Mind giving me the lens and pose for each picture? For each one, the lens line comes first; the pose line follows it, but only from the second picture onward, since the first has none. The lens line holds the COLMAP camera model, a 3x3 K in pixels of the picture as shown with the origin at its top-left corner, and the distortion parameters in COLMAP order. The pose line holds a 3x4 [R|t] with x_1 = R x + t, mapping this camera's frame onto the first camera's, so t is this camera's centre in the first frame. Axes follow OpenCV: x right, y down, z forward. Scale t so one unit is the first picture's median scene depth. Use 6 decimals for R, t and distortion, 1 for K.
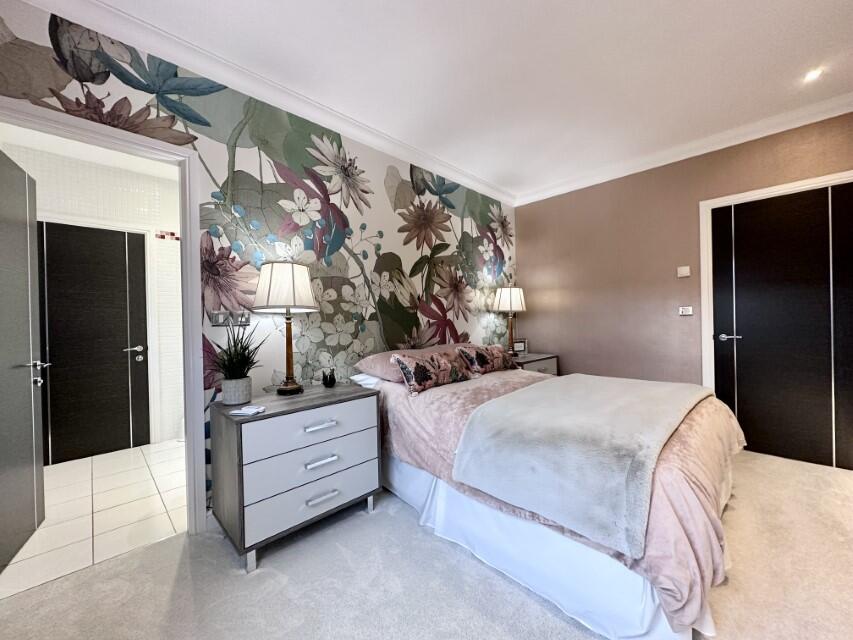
lens RADIAL K [[339.4, 0, 426.5], [0, 339.4, 320.0], [0, 0, 1]] dist [-0.001276, 0.000498]
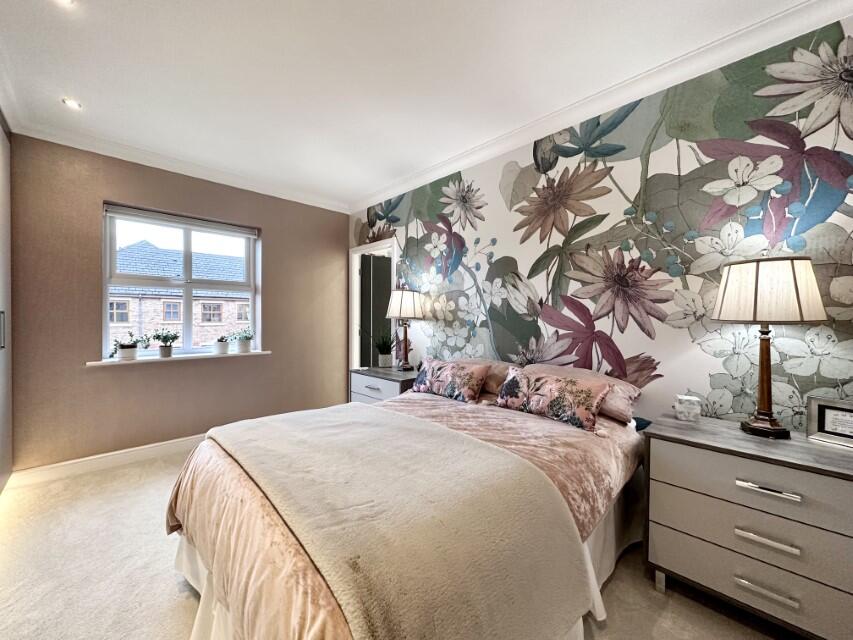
lens RADIAL K [[309.3, 0, 427.4], [0, 309.3, 335.4], [0, 0, 1]] dist [-0.000309, -0.000004]
pose [[0.031184, 0.051162, -0.998203, 0.733248], [-0.032450, 0.998214, 0.050149, -0.015289], [0.998987, 0.030828, 0.032789, 0.734337]]
